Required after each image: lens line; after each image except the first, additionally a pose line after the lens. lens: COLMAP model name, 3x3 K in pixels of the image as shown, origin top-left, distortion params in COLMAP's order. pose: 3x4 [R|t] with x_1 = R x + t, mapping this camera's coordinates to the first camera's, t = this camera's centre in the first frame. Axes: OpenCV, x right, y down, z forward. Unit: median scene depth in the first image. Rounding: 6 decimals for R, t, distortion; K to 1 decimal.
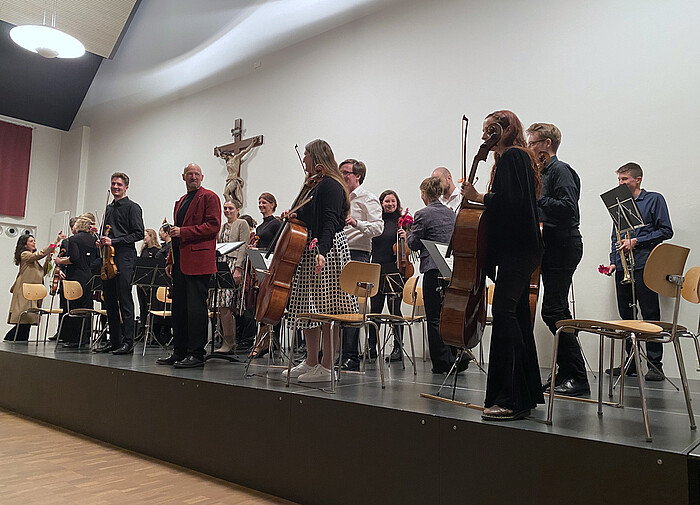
lens RADIAL K [[563.6, 0, 350.0], [0, 563.6, 252.5], [0, 0, 1]] dist [0.000310, 0.000056]
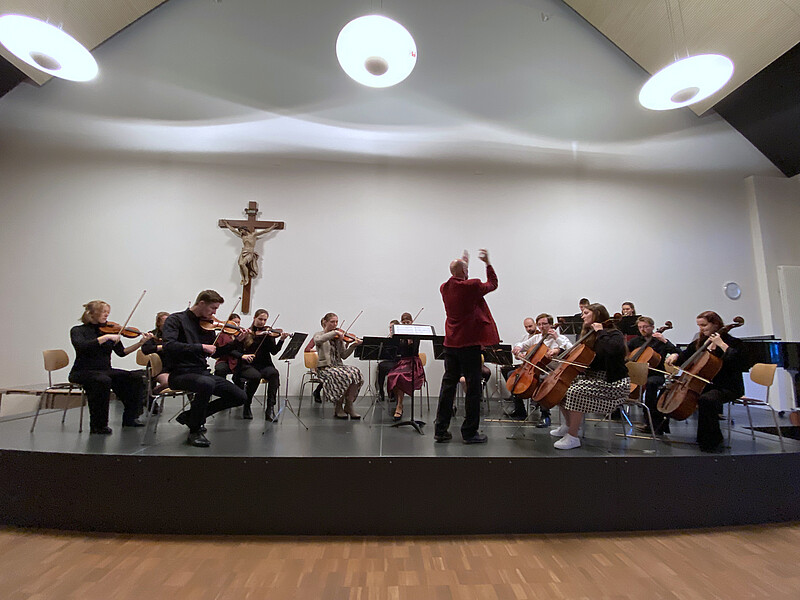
lens RADIAL K [[329.0, 0, 400.0], [0, 329.0, 300.0], [0, 0, 1]] dist [0.001842, 0.000113]
pose [[0.740584, 0.081647, 0.666985, -0.418512], [-0.068484, 0.996593, -0.045954, -0.023614], [-0.668465, -0.011645, 0.743653, 0.294249]]
